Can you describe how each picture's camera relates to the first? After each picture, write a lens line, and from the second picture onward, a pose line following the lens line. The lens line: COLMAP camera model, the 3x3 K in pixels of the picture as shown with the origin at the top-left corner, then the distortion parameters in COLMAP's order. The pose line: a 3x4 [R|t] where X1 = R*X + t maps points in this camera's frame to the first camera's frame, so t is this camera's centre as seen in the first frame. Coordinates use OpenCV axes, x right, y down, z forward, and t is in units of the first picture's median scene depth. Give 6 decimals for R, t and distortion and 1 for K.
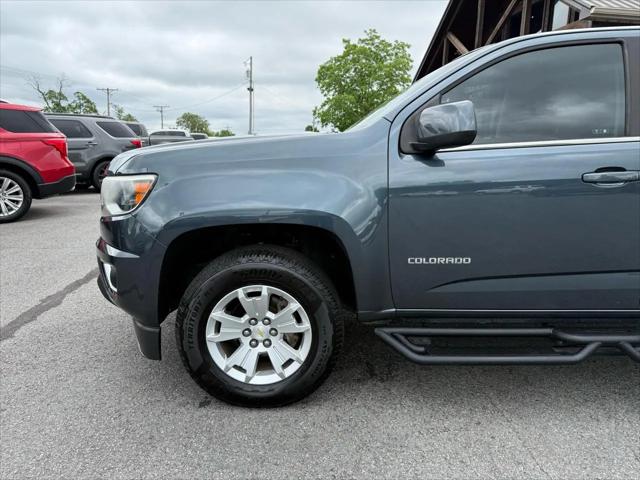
lens RADIAL K [[452.9, 0, 318.6], [0, 452.9, 231.3], [0, 0, 1]] dist [0.028406, -0.034283]
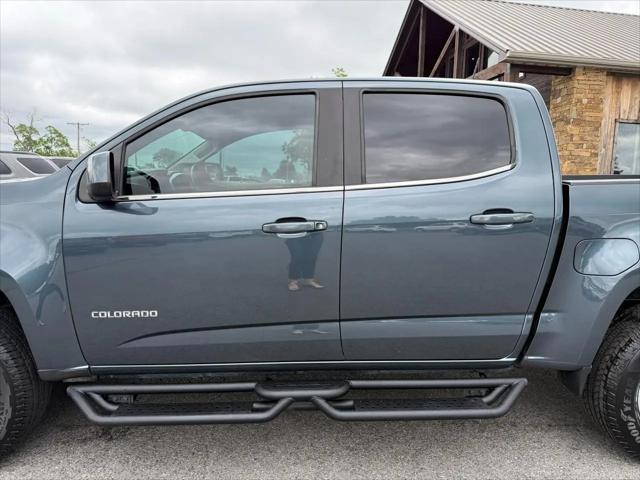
lens RADIAL K [[452.9, 0, 317.8], [0, 452.9, 238.3], [0, 0, 1]] dist [0.028406, -0.034283]
pose [[0.999201, -0.001783, 0.039925, 0.198268], [0.004121, 0.998277, -0.058539, -0.011557], [-0.039752, 0.058657, 0.997486, 0.006251]]
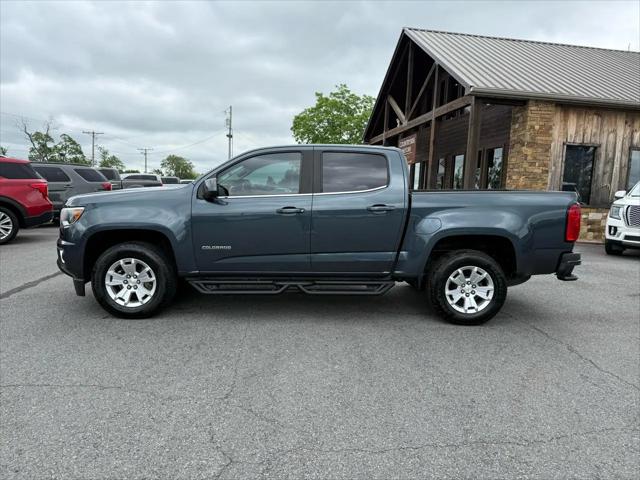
lens RADIAL K [[452.9, 0, 318.0], [0, 452.9, 240.6], [0, 0, 1]] dist [0.028406, -0.034283]
pose [[0.999442, 0.012250, 0.031068, 0.214914], [-0.009938, 0.997244, -0.073526, 0.057125], [-0.031883, 0.073177, 0.996809, -0.370349]]
